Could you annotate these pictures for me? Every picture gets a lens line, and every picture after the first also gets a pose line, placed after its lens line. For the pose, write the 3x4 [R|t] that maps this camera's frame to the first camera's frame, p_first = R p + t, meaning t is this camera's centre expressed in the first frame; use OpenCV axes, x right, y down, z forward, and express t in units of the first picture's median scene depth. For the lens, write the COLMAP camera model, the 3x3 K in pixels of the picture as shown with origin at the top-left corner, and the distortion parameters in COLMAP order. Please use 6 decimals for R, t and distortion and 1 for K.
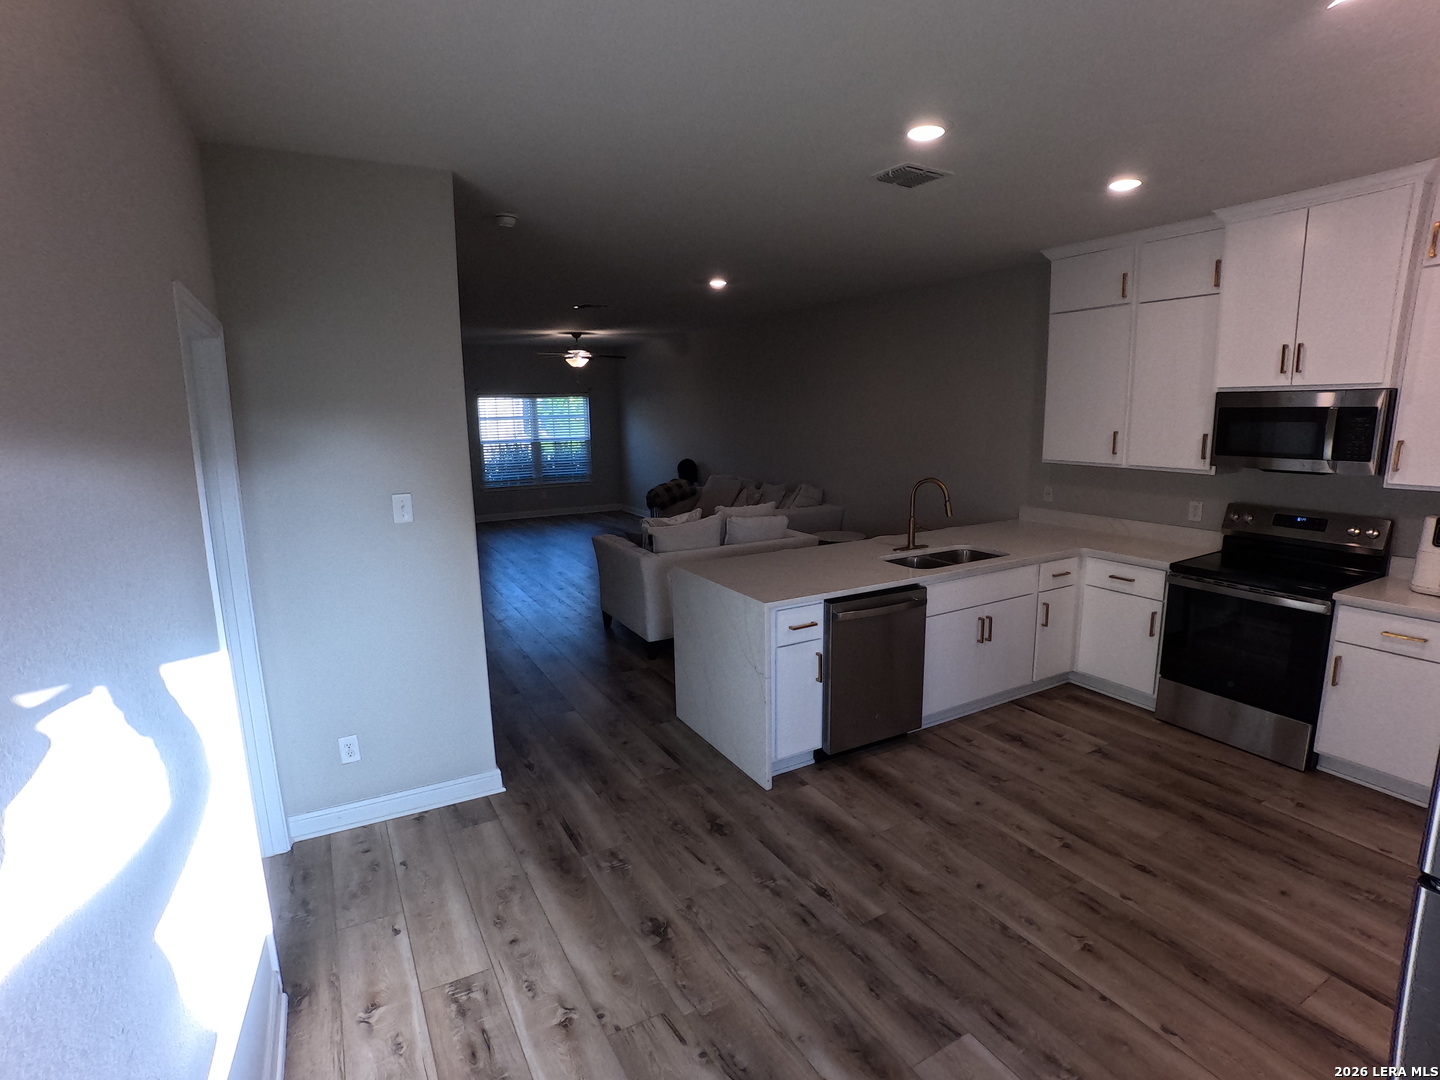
lens RADIAL K [[740.0, 0, 727.7], [0, 740.0, 545.2], [0, 0, 1]] dist [-0.015855, 0.003233]
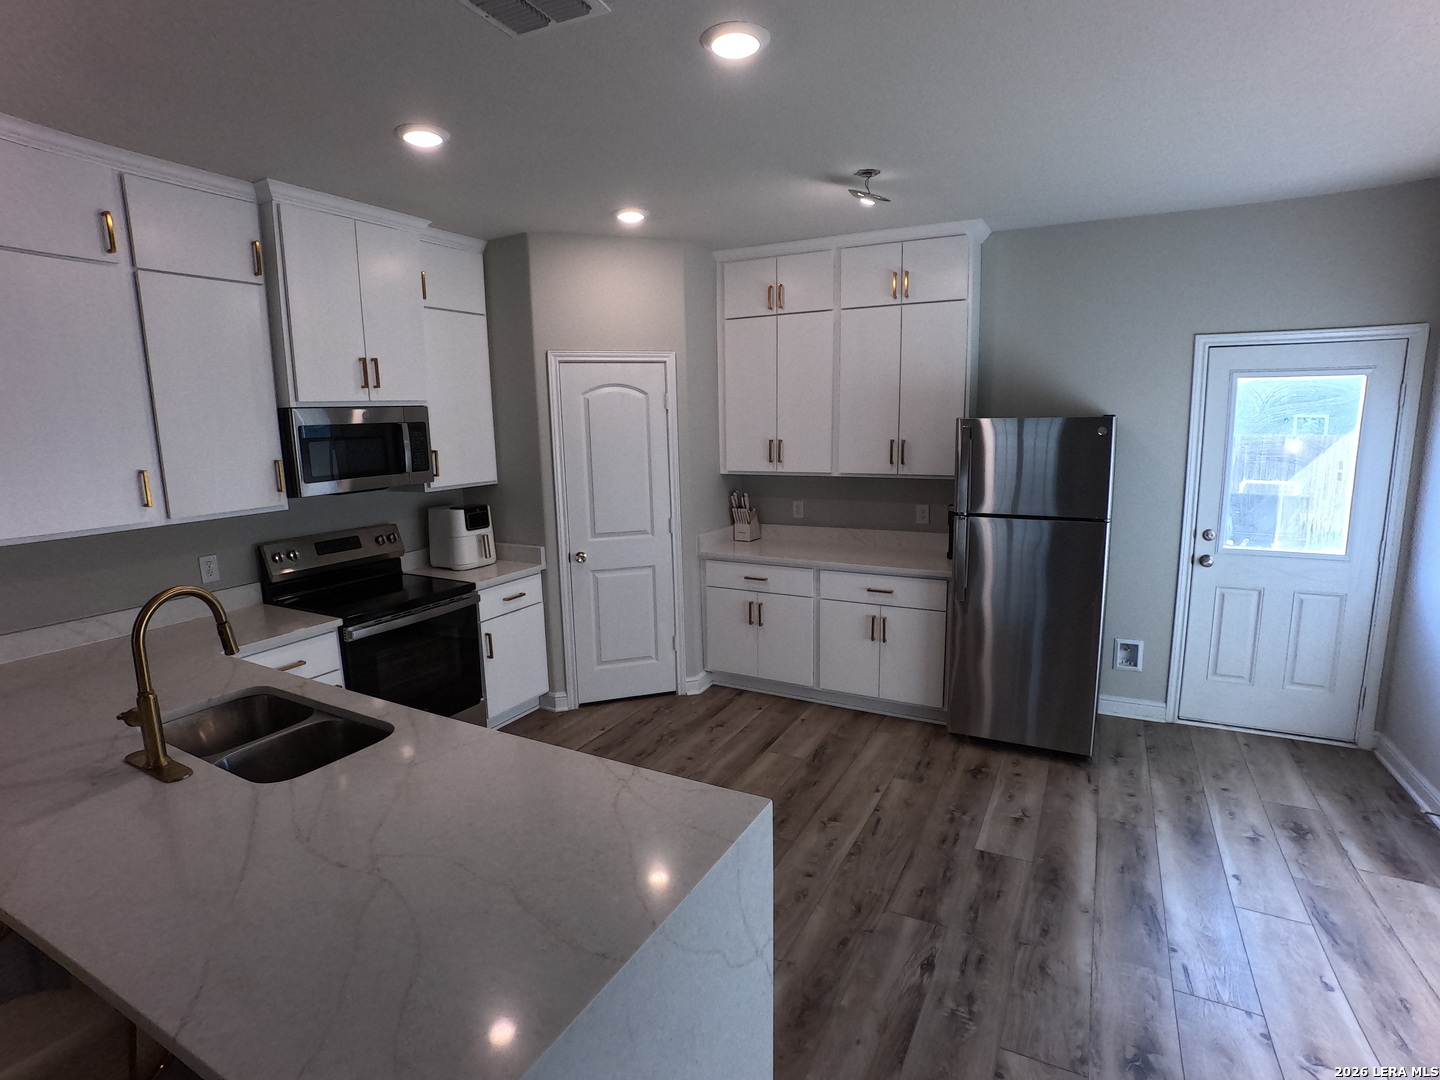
lens RADIAL K [[740.0, 0, 725.5], [0, 740.0, 535.2], [0, 0, 1]] dist [-0.015855, 0.003233]
pose [[-0.541990, -0.124120, 0.831168, -0.429979], [0.166255, 0.953649, 0.250822, -0.296098], [-0.823775, 0.274129, -0.496233, 1.575524]]
